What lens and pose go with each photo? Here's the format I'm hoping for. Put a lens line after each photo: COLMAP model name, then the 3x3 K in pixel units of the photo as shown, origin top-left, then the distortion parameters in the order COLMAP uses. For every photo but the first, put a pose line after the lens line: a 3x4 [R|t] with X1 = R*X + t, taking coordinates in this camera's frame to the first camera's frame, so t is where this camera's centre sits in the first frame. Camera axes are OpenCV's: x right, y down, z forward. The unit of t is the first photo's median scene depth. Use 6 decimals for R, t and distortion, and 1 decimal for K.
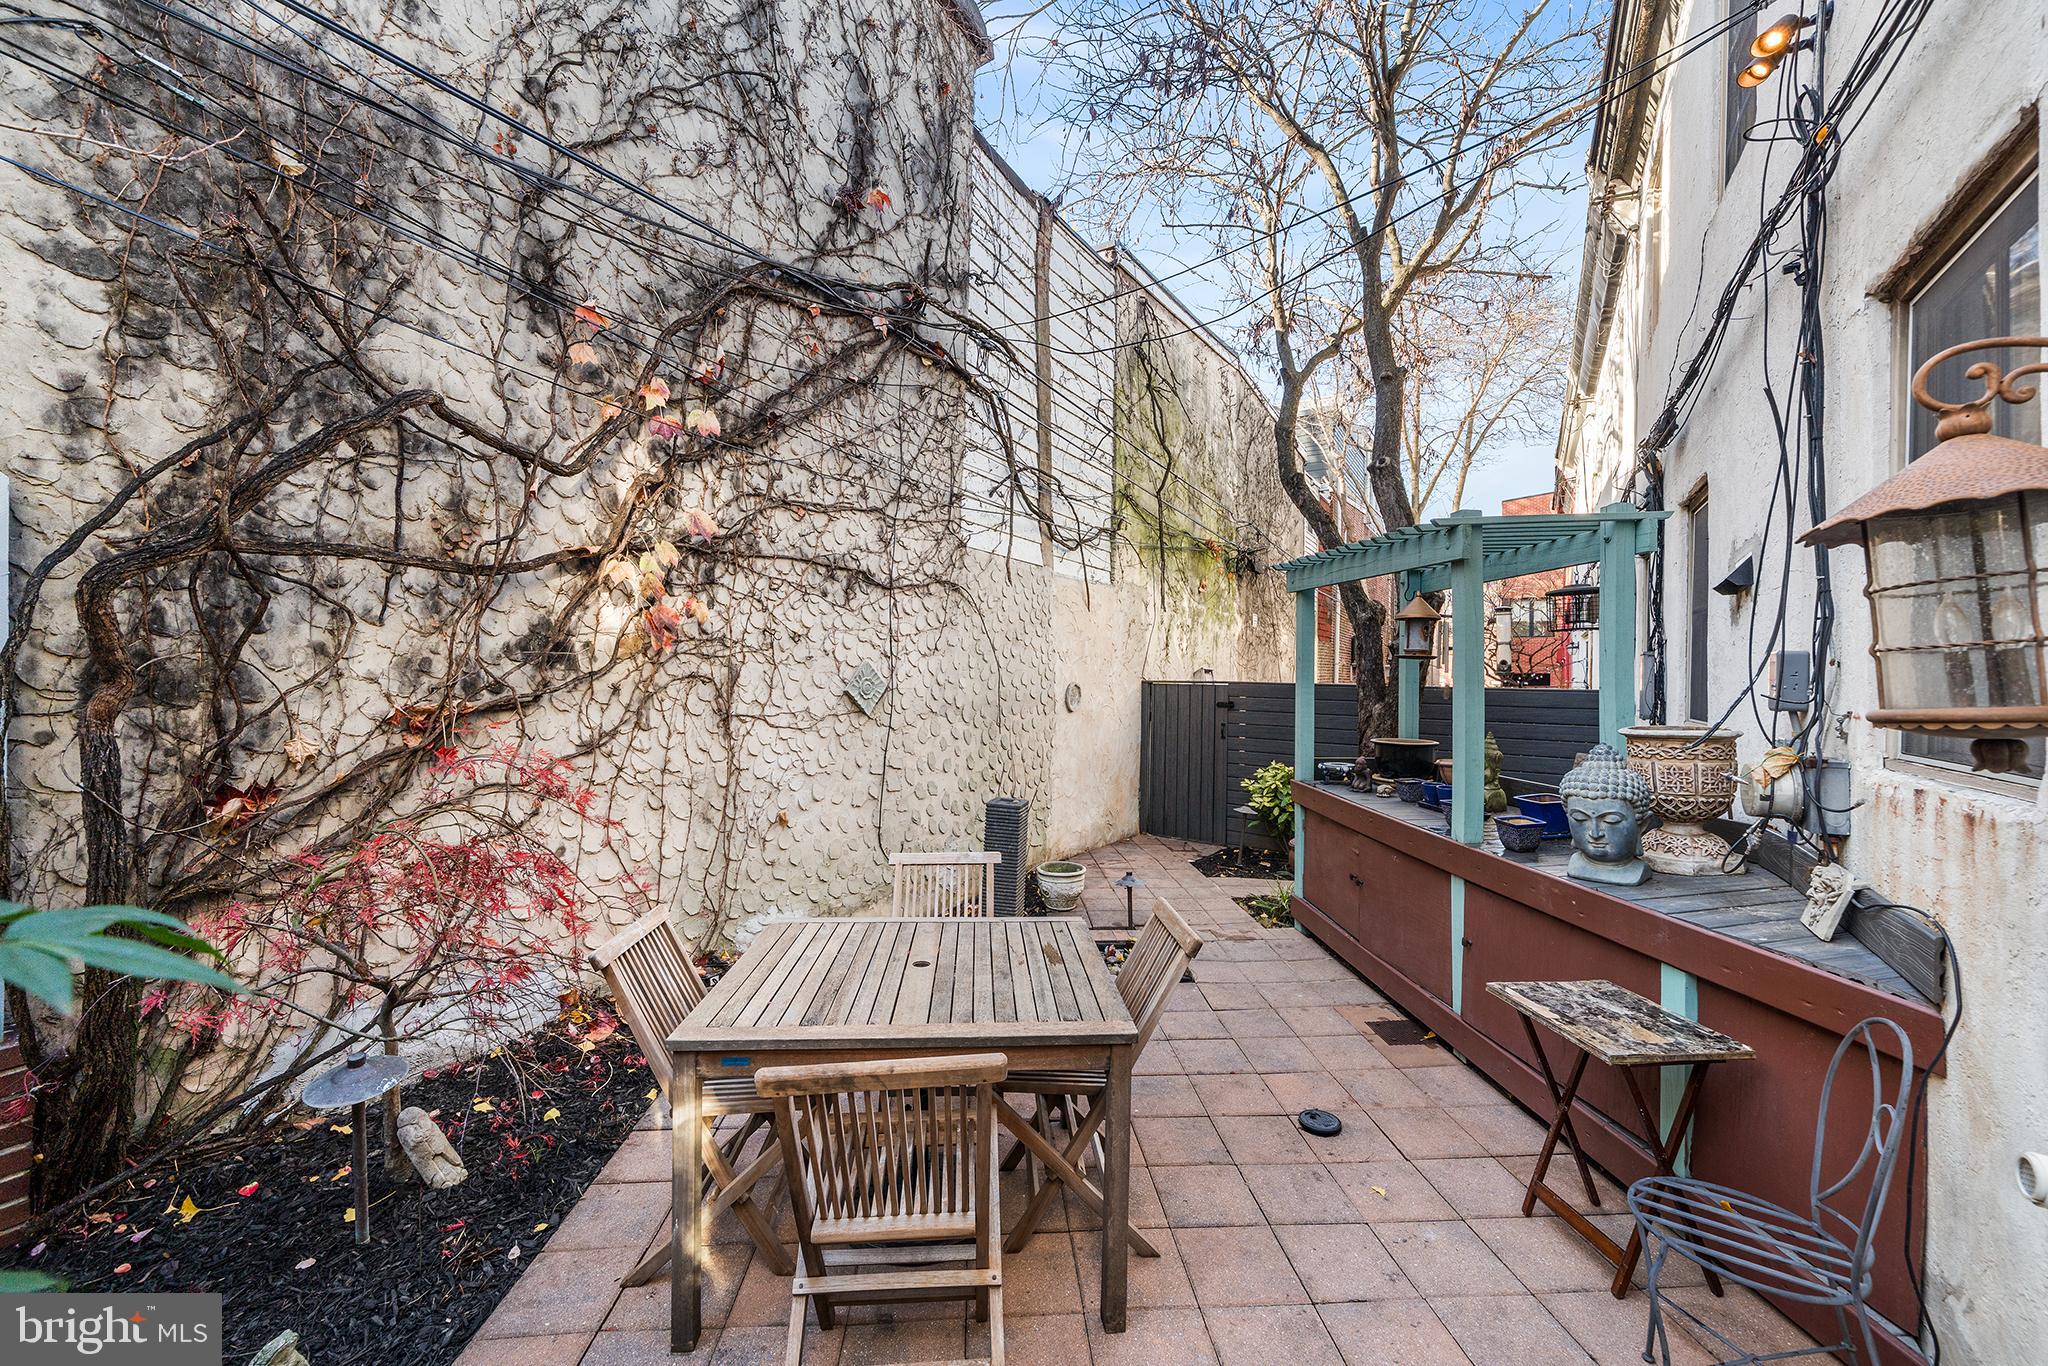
lens RADIAL K [[781.7, 0, 1028.0], [0, 781.7, 685.0], [0, 0, 1]] dist [-0.001572, -0.000081]
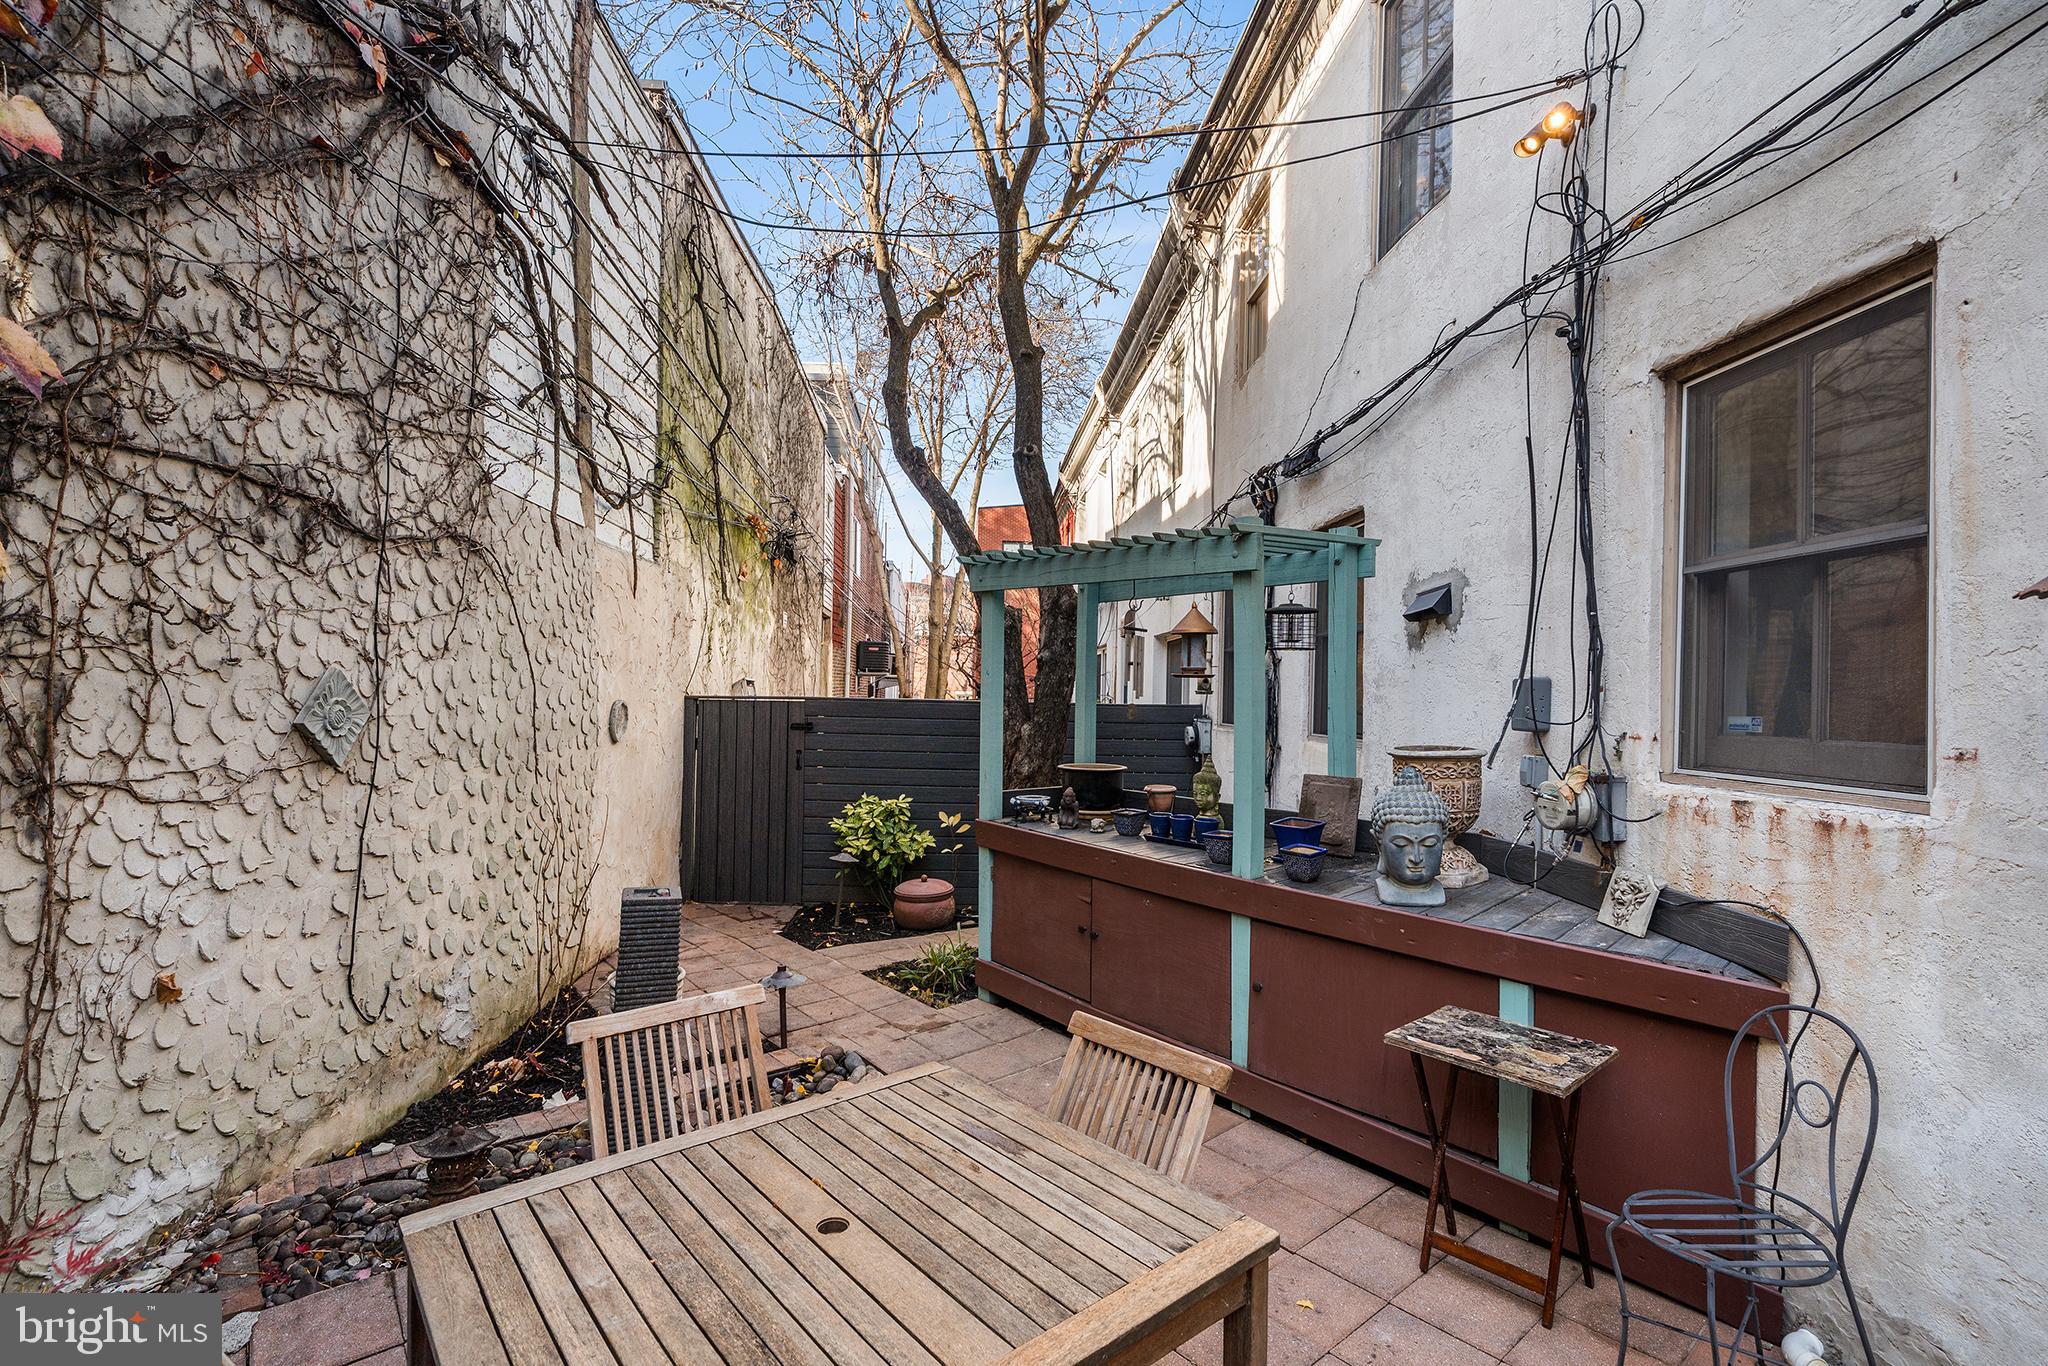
lens RADIAL K [[925.6, 0, 1024.3], [0, 925.6, 697.1], [0, 0, 1]] dist [0.002512, -0.000974]
pose [[0.804452, -0.004218, 0.594002, -0.211706], [0.002901, 0.999991, 0.003173, -0.011355], [-0.594010, -0.000829, 0.804457, 0.196148]]
